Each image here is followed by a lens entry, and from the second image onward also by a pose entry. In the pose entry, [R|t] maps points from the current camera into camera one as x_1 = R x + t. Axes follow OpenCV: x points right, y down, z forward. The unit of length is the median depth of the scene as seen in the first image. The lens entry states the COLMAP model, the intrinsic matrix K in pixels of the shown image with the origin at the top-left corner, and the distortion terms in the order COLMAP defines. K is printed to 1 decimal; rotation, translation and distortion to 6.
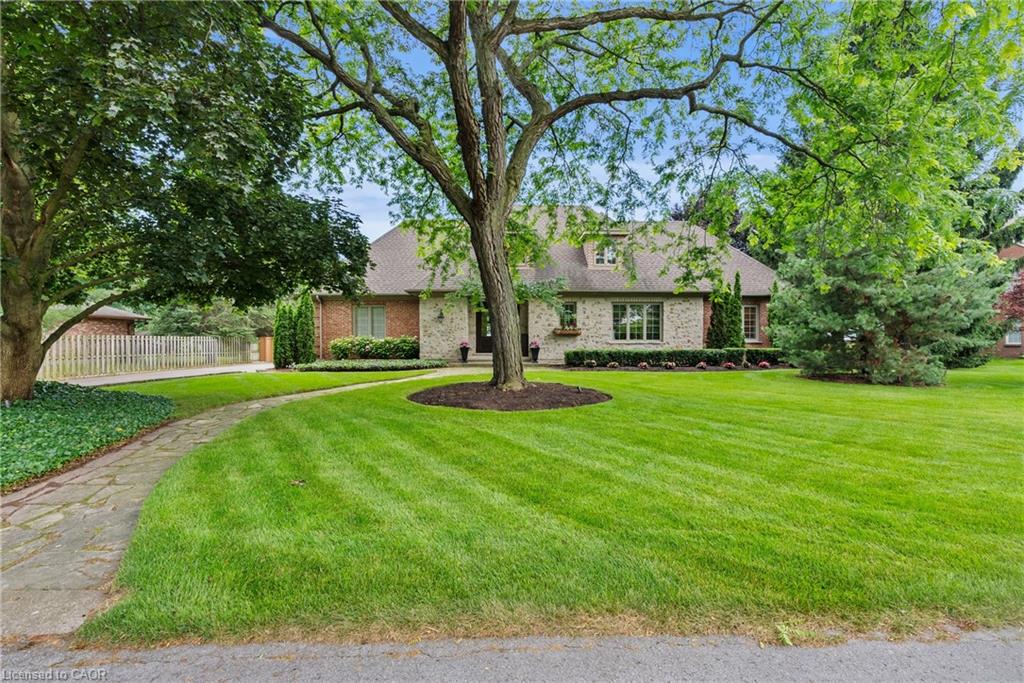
lens RADIAL K [[450.2, 0, 512.0], [0, 450.2, 341.5], [0, 0, 1]] dist [0.002481, -0.000285]
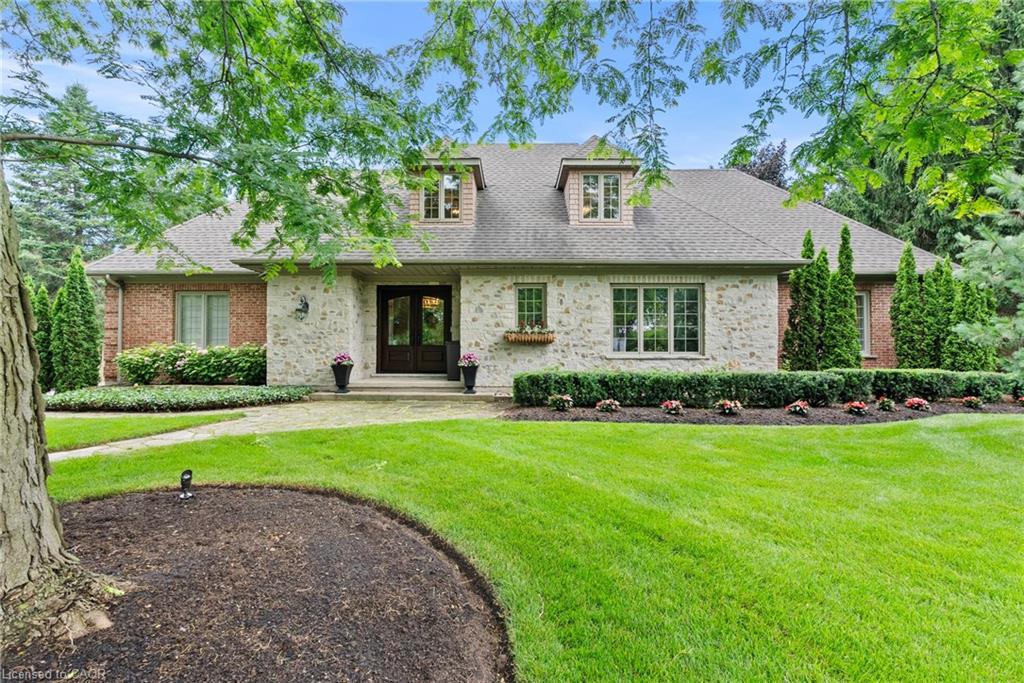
lens RADIAL K [[456.6, 0, 508.2], [0, 456.6, 340.3], [0, 0, 1]] dist [-0.002016, 0.000750]
pose [[0.999375, 0.001890, -0.035307, 0.116522], [-0.002601, 0.999795, -0.020092, -0.006048], [0.035262, 0.020172, 0.999175, 0.439081]]
